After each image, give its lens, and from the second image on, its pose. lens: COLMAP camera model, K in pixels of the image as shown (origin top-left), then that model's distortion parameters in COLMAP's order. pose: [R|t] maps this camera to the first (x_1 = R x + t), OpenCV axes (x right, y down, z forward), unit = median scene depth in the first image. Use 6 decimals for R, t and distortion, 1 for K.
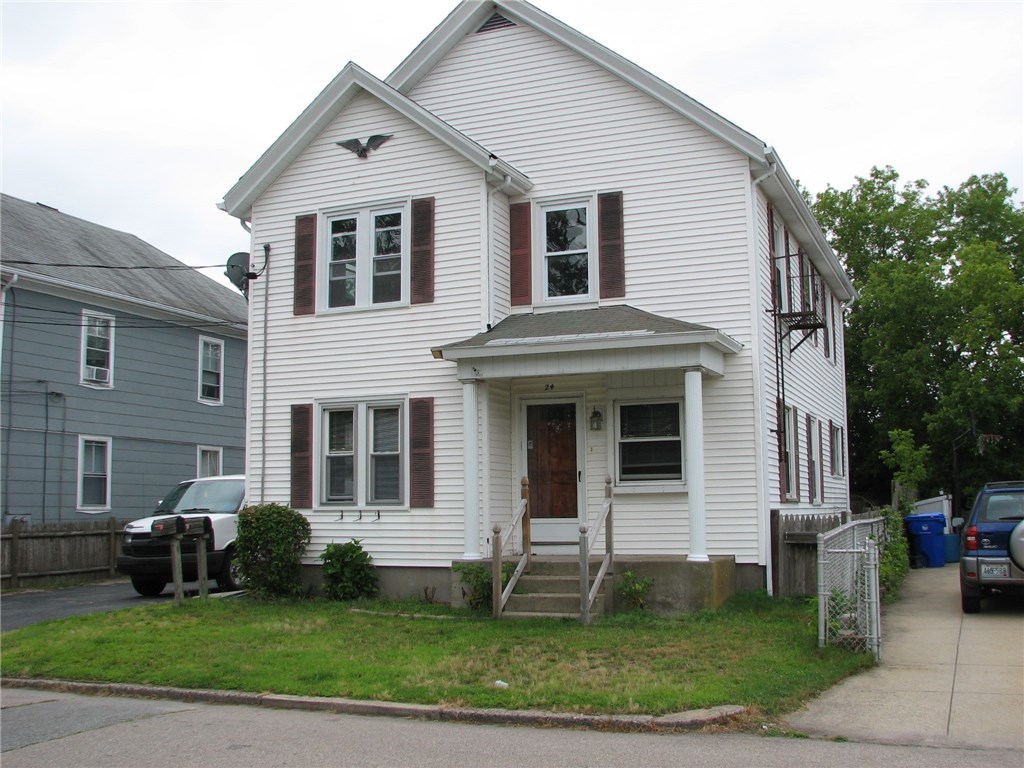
lens RADIAL K [[1097.7, 0, 540.2], [0, 1097.7, 383.5], [0, 0, 1]] dist [-0.208459, 0.271870]
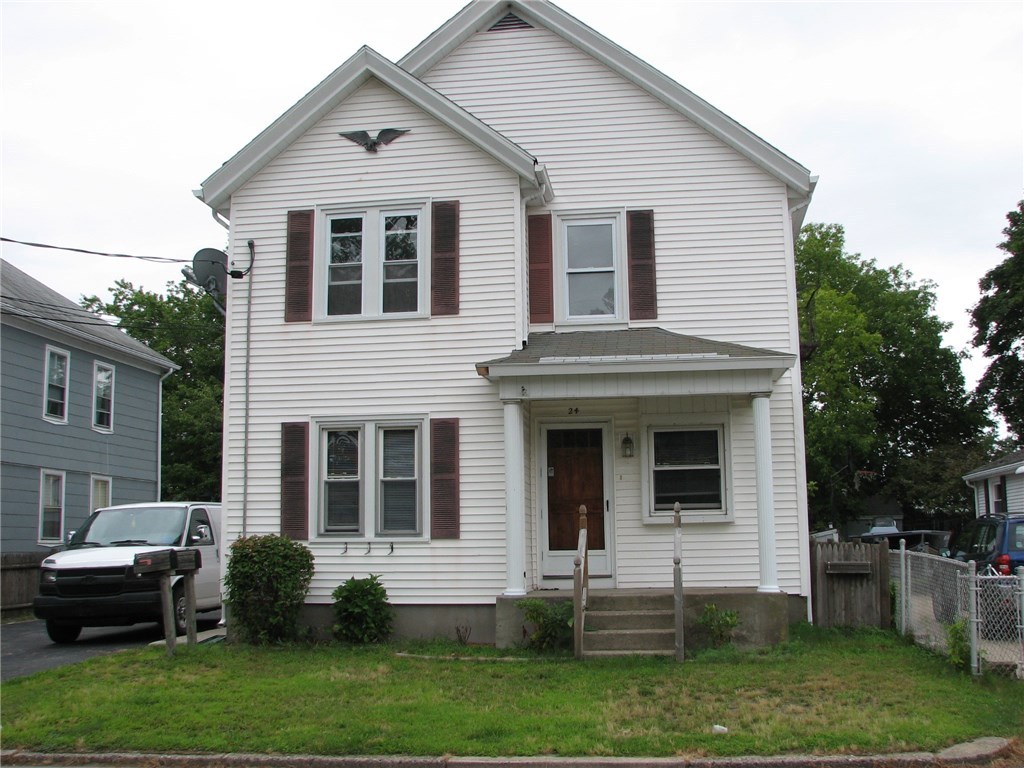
lens RADIAL K [[1097.7, 0, 540.2], [0, 1097.7, 383.5], [0, 0, 1]] dist [-0.208459, 0.271870]
pose [[0.967035, 0.034794, 0.252253, -0.256834], [-0.026522, 0.998995, -0.036120, 0.014578], [-0.253257, 0.028239, 0.966987, 0.095306]]
